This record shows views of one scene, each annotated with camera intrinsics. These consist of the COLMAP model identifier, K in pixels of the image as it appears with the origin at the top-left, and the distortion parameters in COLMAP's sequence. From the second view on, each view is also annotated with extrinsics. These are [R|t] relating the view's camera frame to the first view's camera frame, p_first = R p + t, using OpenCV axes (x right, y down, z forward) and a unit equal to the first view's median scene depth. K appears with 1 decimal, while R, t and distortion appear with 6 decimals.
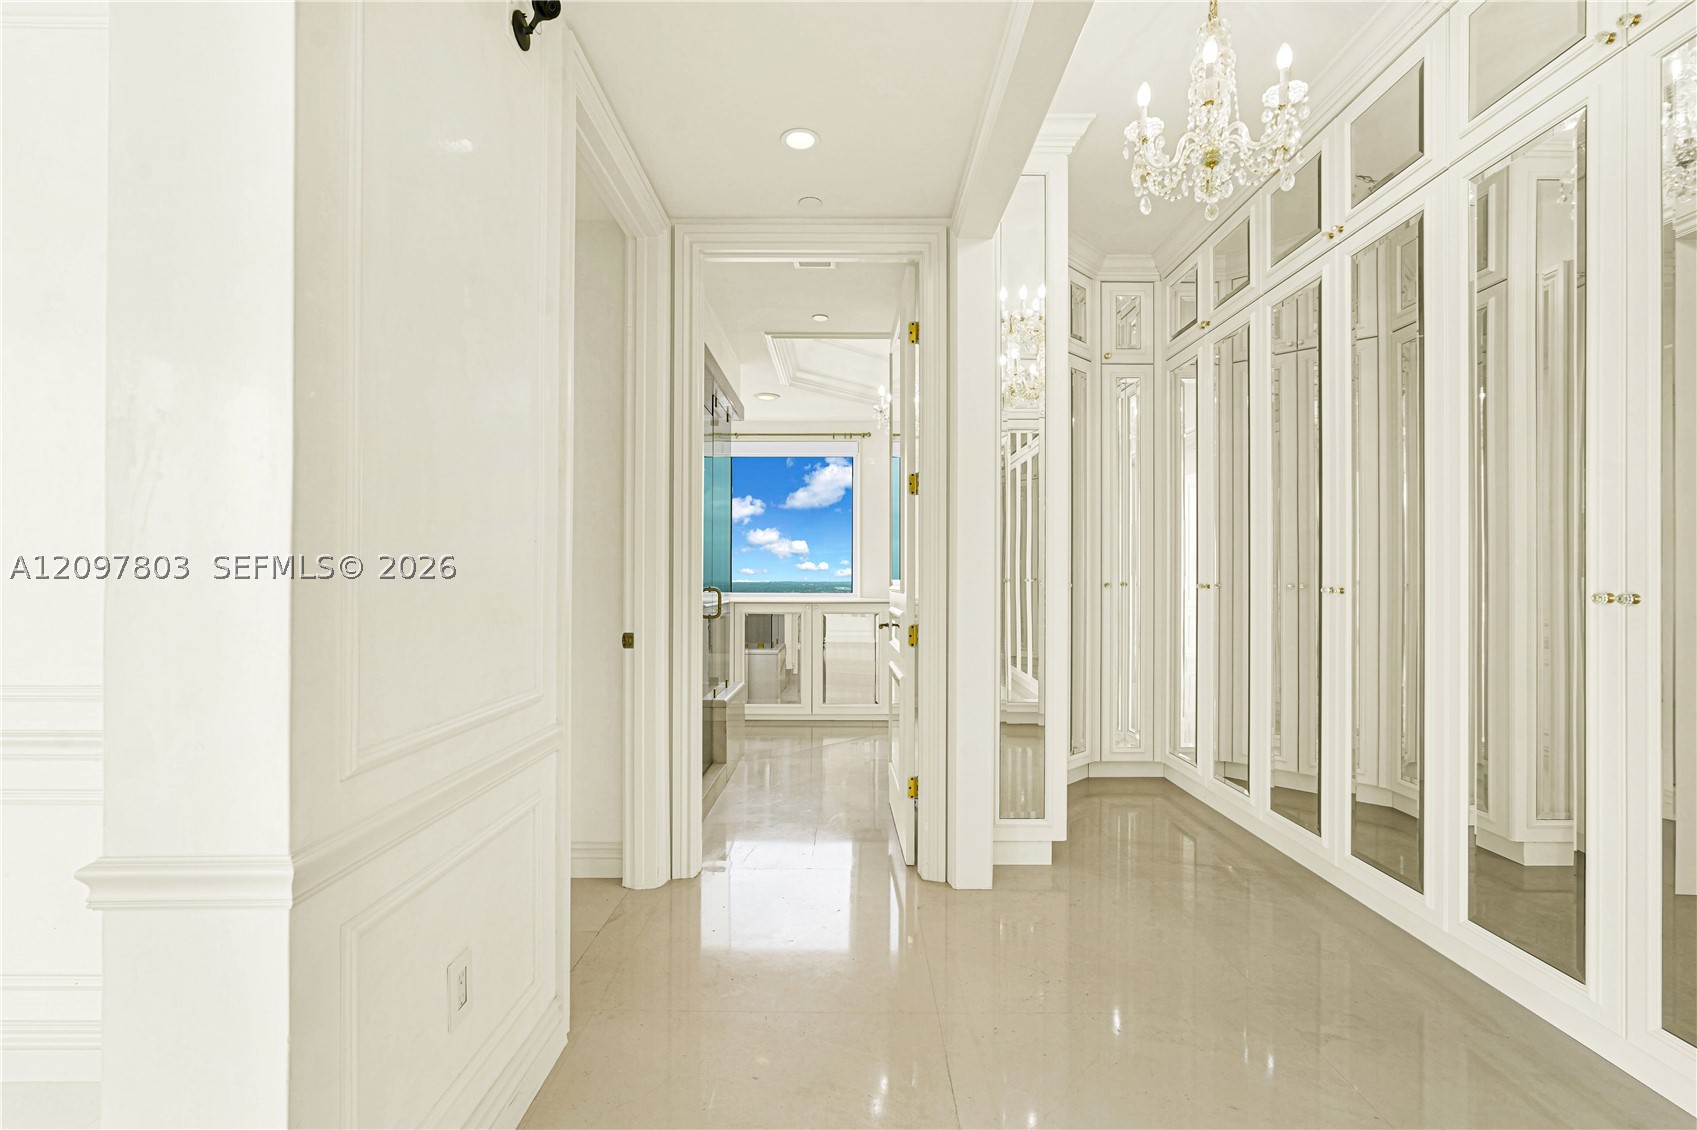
lens RADIAL K [[764.0, 0, 851.7], [0, 764.0, 563.9], [0, 0, 1]] dist [-0.008738, 0.003881]
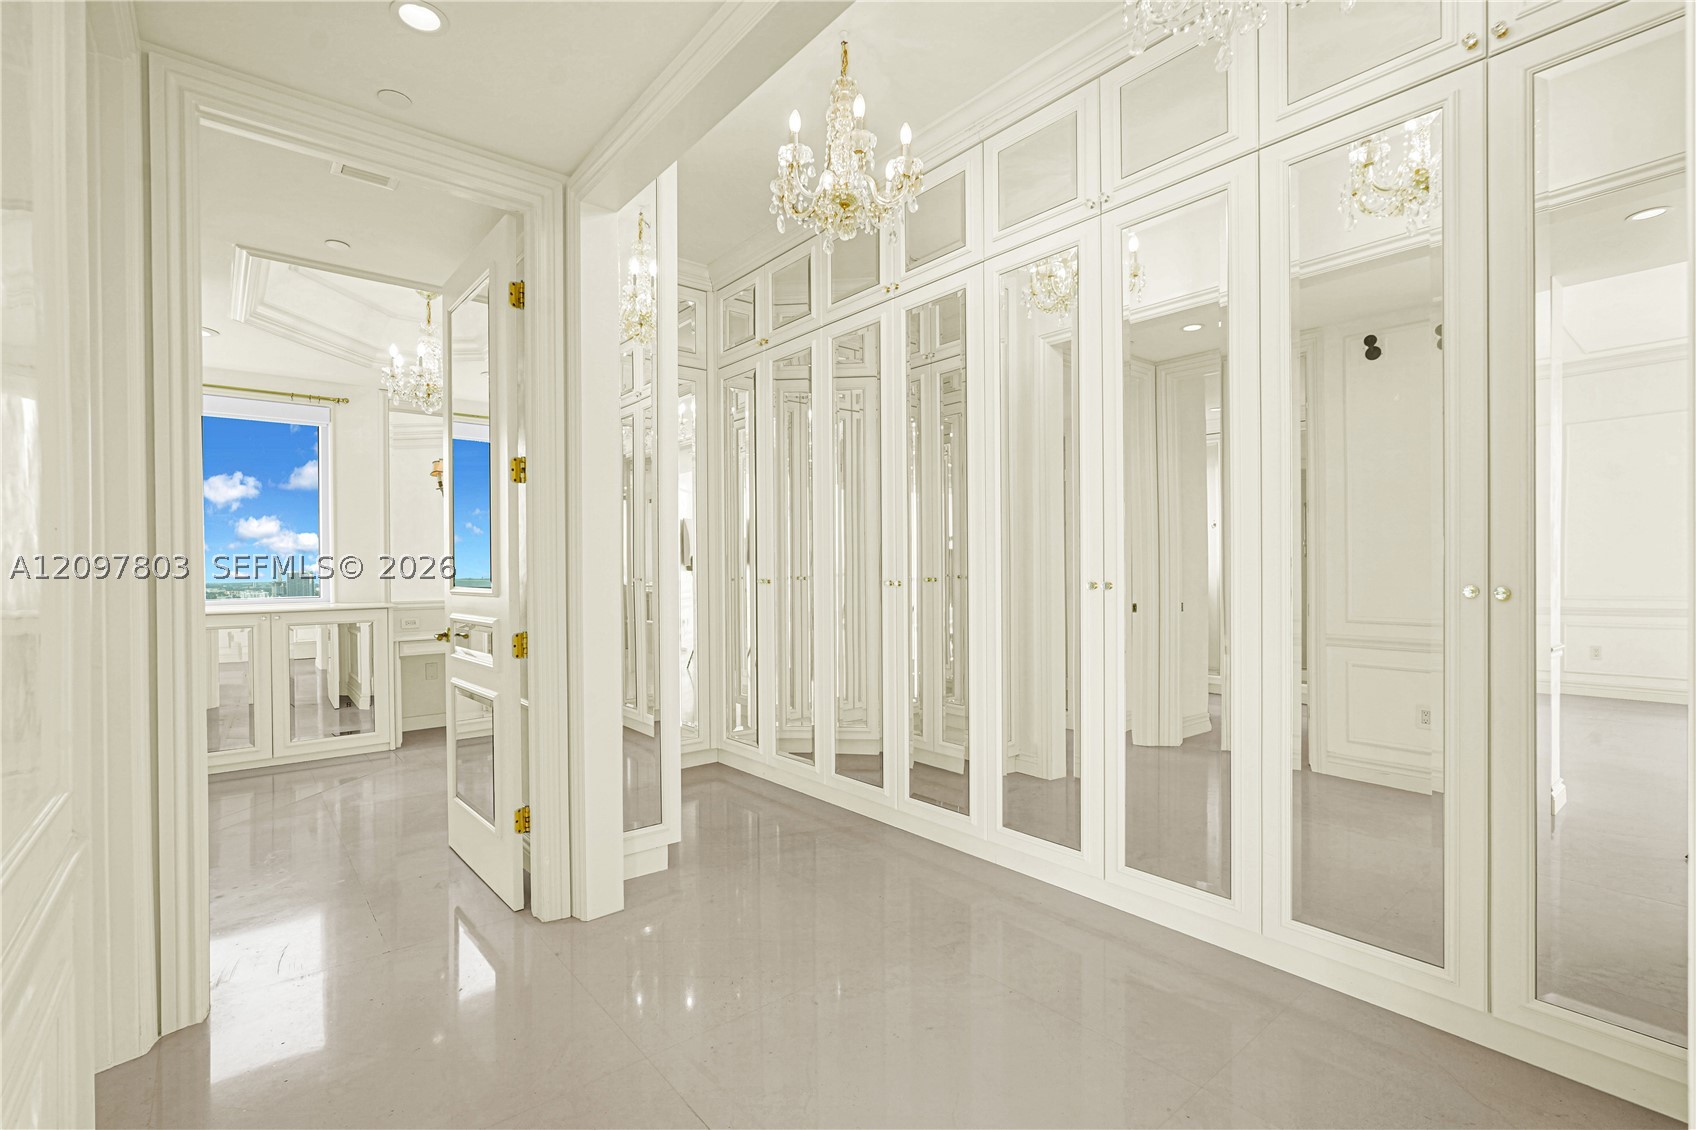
lens RADIAL K [[763.6, 0, 851.8], [0, 763.6, 574.6], [0, 0, 1]] dist [-0.008738, 0.003881]
pose [[0.769876, -0.015206, 0.638012, -0.166354], [0.001803, 0.999764, 0.021653, -0.006523], [-0.638191, -0.015520, 0.769722, 0.088538]]
